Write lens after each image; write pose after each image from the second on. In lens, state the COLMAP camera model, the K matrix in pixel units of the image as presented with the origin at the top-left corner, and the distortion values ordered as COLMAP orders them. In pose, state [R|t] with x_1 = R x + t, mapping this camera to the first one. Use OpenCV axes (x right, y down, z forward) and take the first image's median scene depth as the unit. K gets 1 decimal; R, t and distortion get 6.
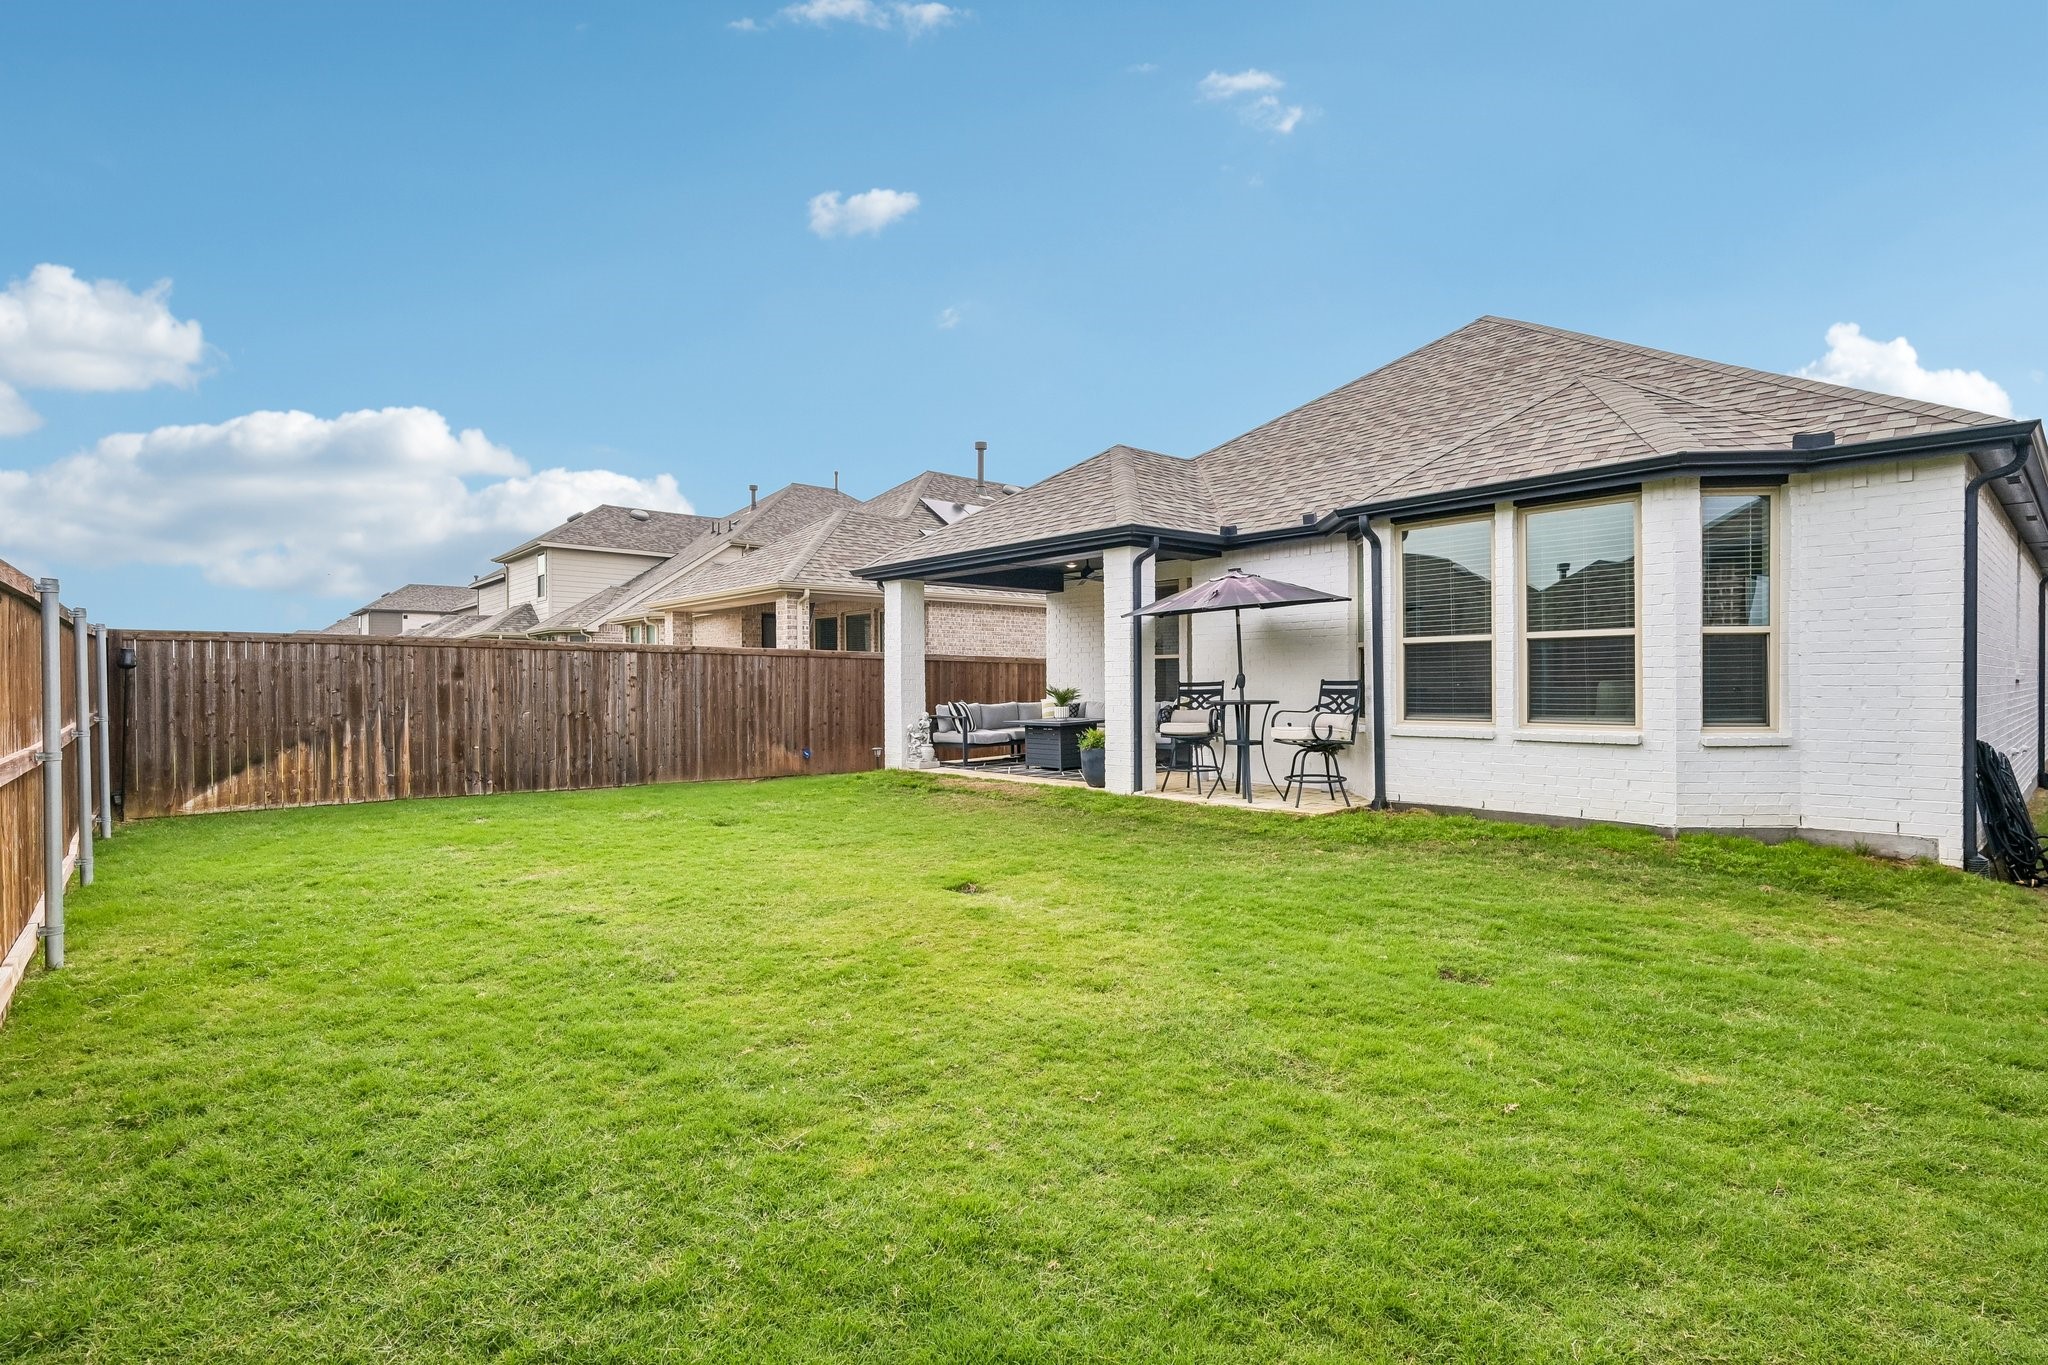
lens RADIAL K [[942.1, 0, 1023.5], [0, 942.1, 675.2], [0, 0, 1]] dist [0.012202, -0.000047]
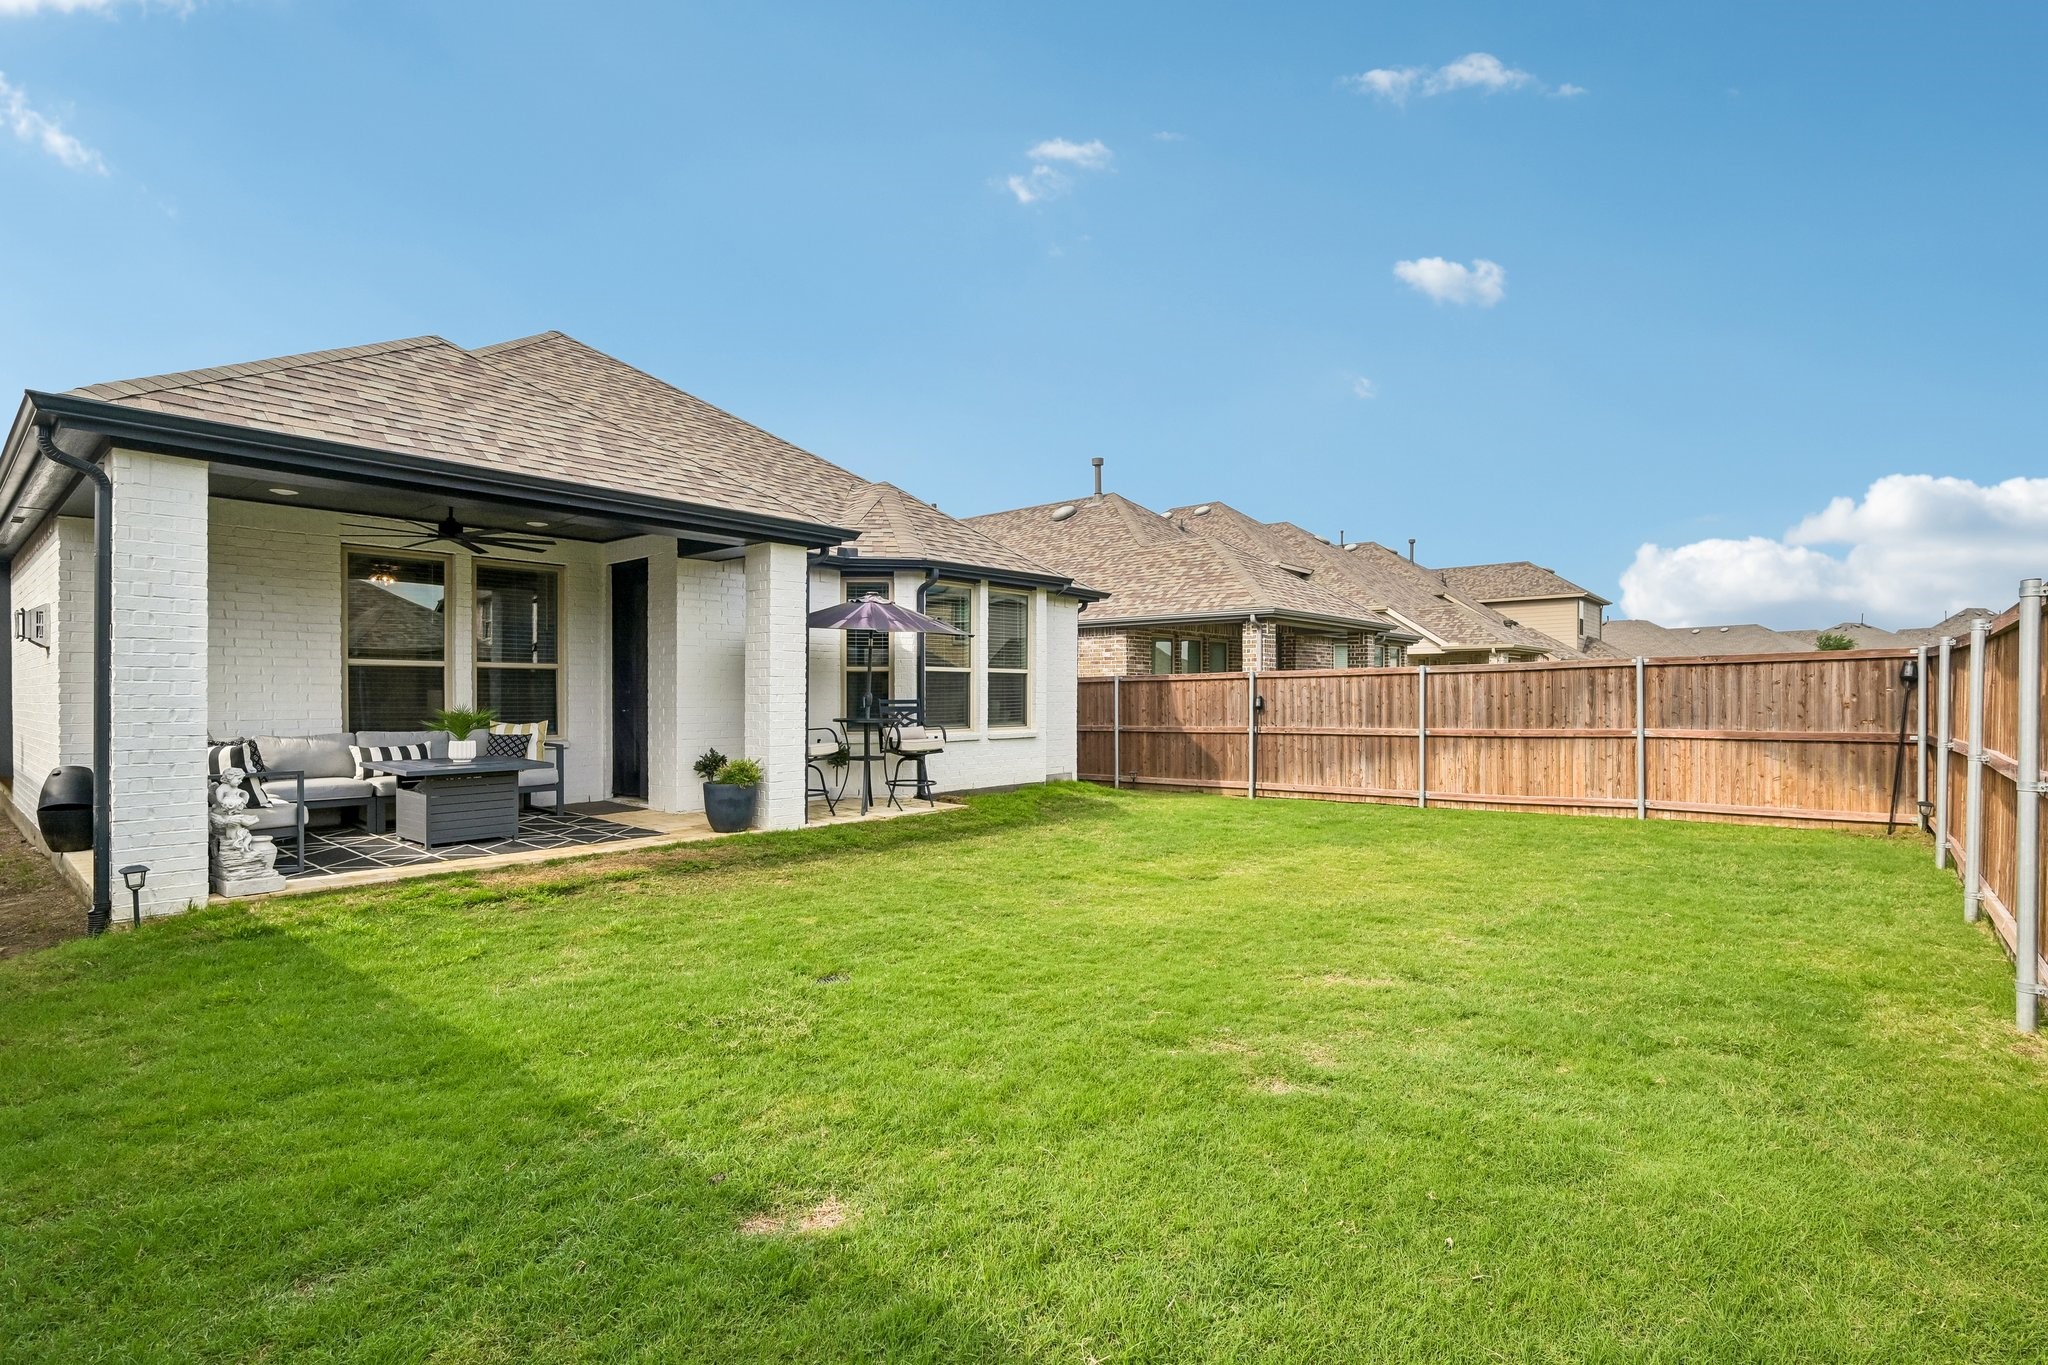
lens RADIAL K [[942.1, 0, 1029.2], [0, 942.1, 698.8], [0, 0, 1]] dist [0.012202, -0.000047]
pose [[-0.132684, 0.012432, 0.991080, -0.801953], [0.009747, 0.999889, -0.011238, 0.017646], [-0.991111, 0.008169, -0.132790, 0.921557]]
